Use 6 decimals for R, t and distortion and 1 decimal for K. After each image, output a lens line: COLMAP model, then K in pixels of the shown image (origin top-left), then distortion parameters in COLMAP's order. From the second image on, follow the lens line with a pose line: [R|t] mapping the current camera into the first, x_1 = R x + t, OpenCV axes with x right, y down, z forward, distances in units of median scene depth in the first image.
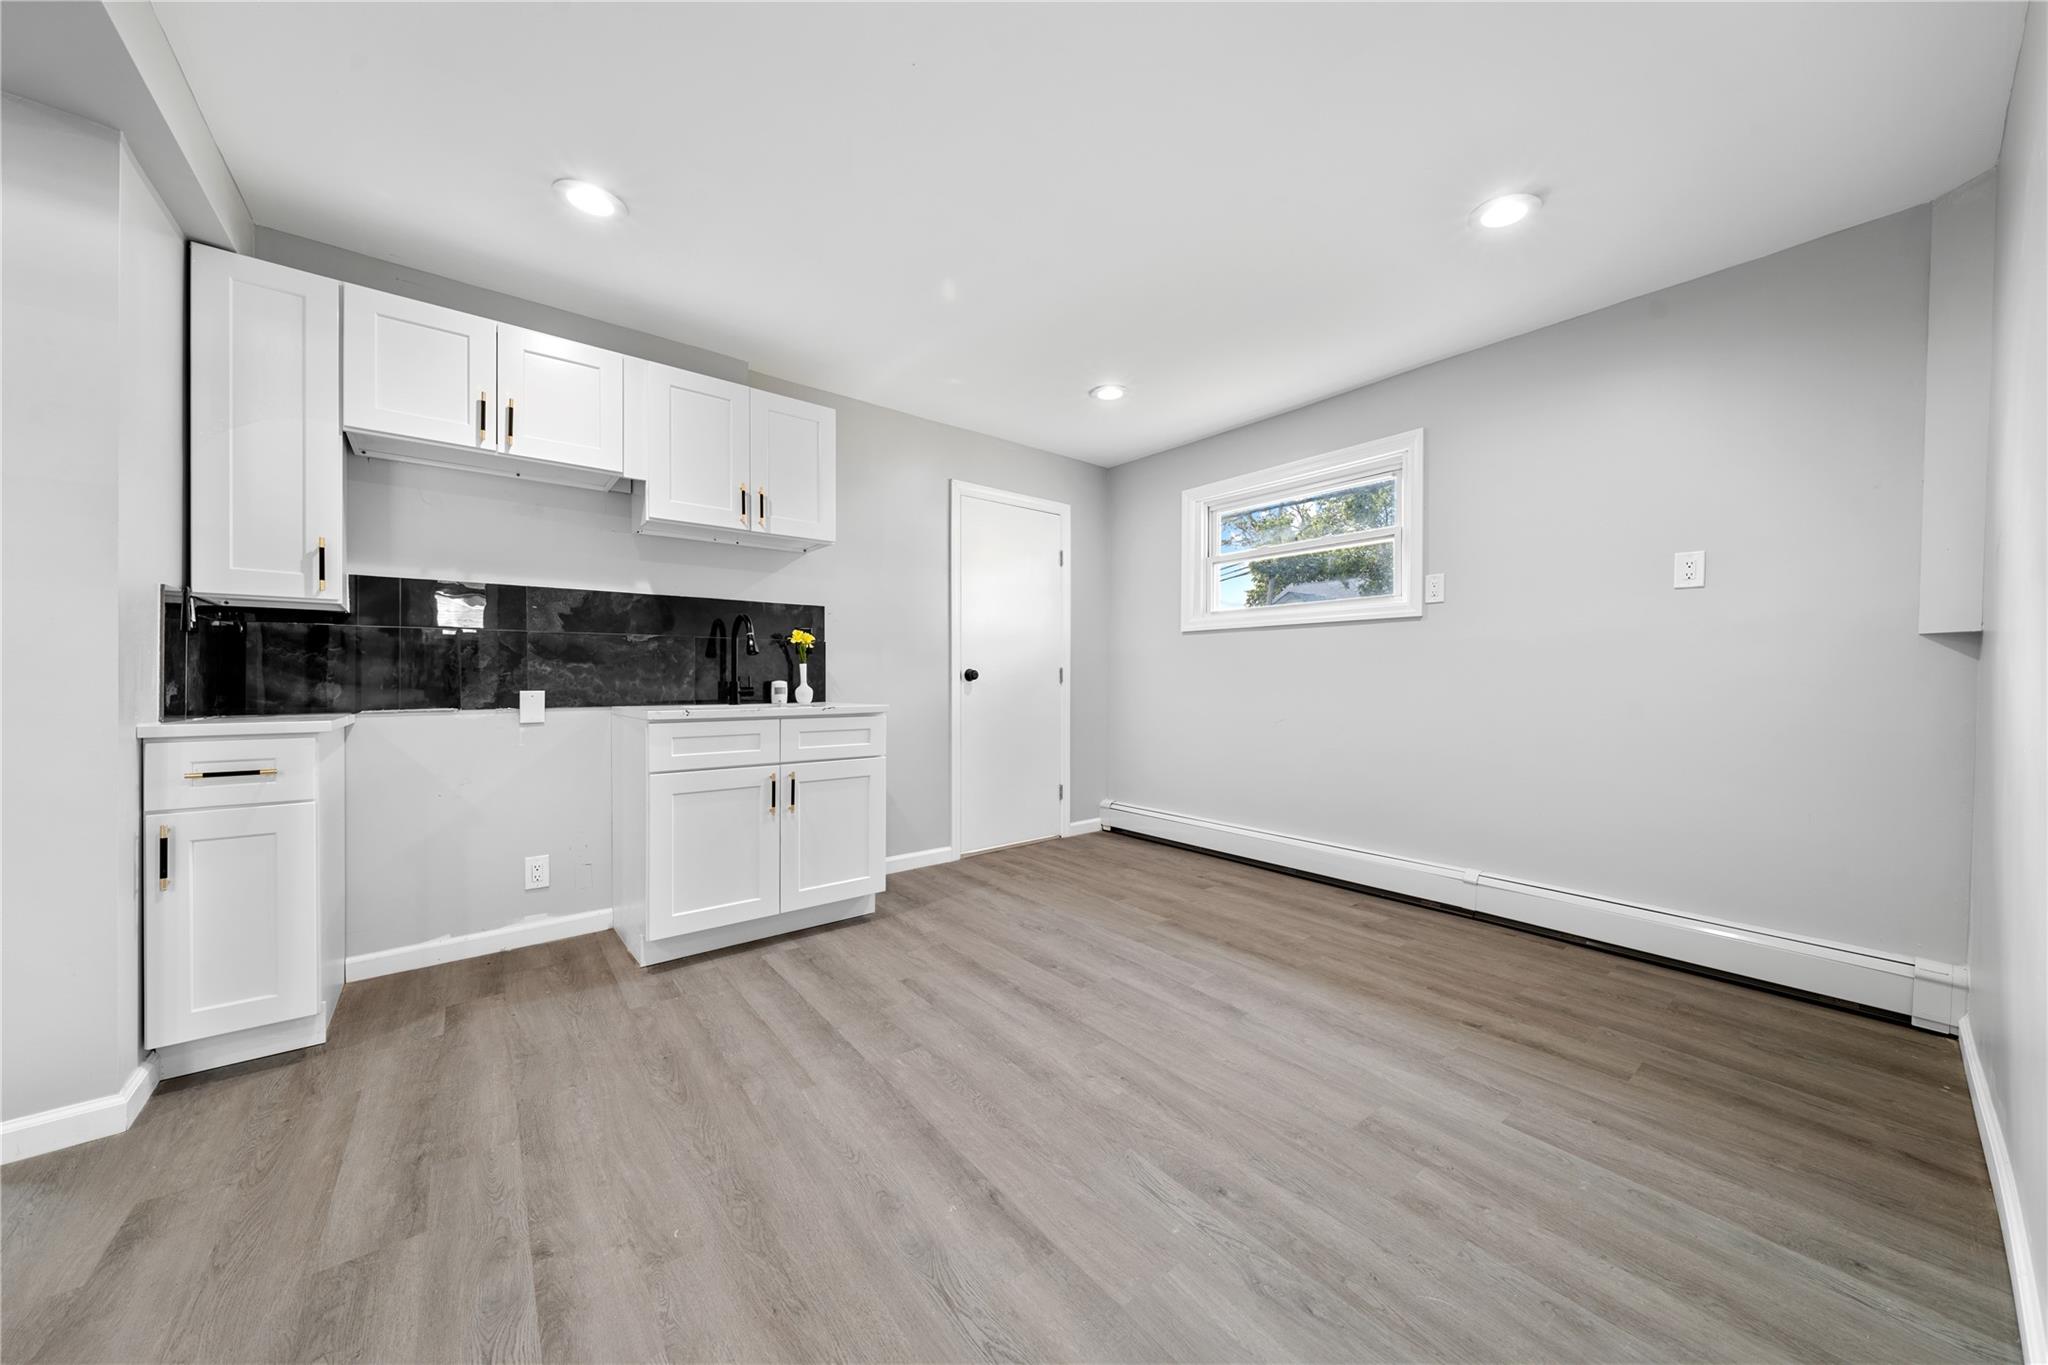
lens RADIAL K [[698.7, 0, 1024.0], [0, 698.7, 682.5], [0, 0, 1]] dist [-0.001975, -0.000113]
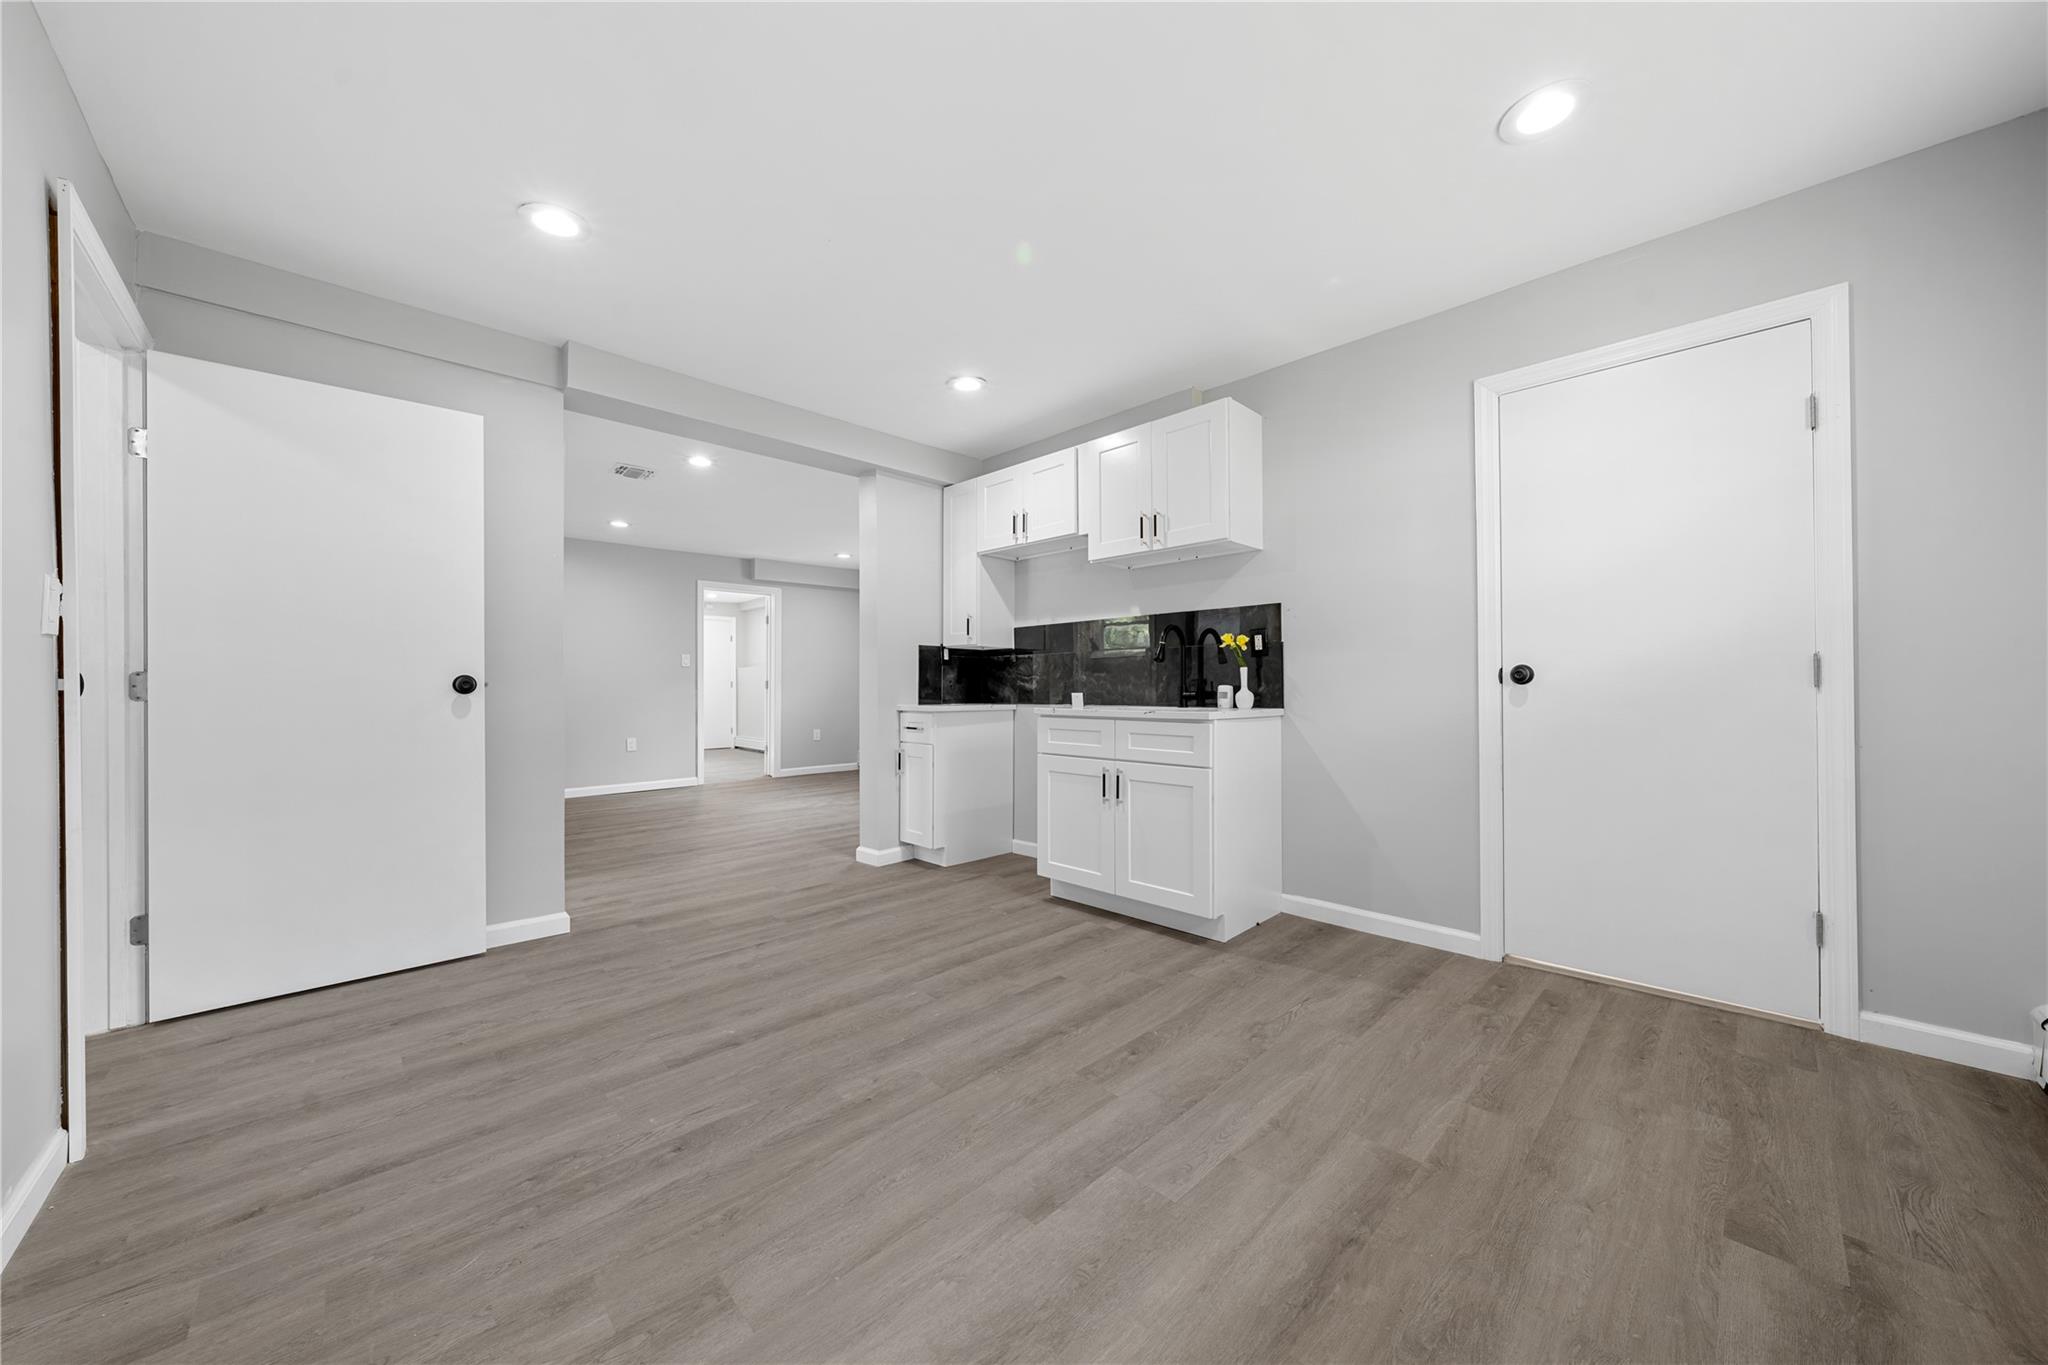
lens RADIAL K [[698.7, 0, 1024.0], [0, 698.7, 682.5], [0, 0, 1]] dist [-0.001975, -0.000113]
pose [[0.106663, -0.007175, -0.994269, 0.789444], [0.000202, 0.999974, -0.007195, 0.000792], [0.994295, 0.000566, 0.106662, 0.780752]]
